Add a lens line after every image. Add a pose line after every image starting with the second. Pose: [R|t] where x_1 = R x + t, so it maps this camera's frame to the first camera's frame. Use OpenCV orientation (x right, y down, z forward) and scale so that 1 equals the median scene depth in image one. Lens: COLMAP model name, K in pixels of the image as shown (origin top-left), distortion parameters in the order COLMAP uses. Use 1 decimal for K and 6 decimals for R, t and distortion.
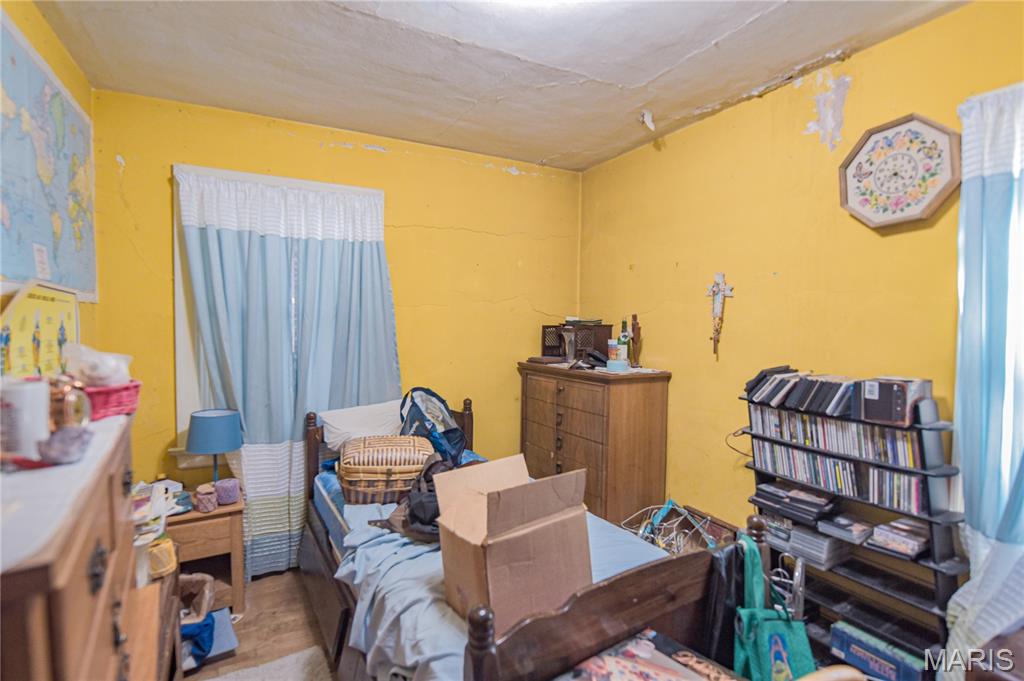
lens RADIAL K [[487.1, 0, 501.9], [0, 487.1, 335.0], [0, 0, 1]] dist [-0.017695, -0.000353]
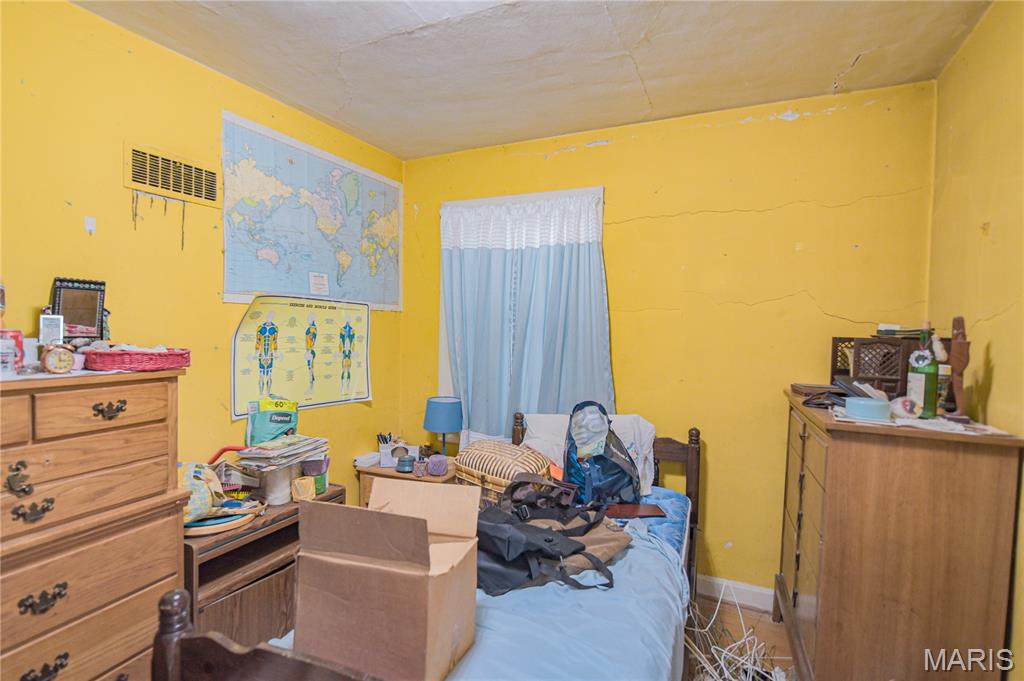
lens RADIAL K [[487.1, 0, 507.4], [0, 487.1, 338.0], [0, 0, 1]] dist [-0.017695, -0.000353]
pose [[0.601333, 0.023913, -0.798641, 0.597587], [-0.042972, 0.999073, -0.002441, 0.001945], [0.797842, 0.035787, 0.601803, 0.471259]]
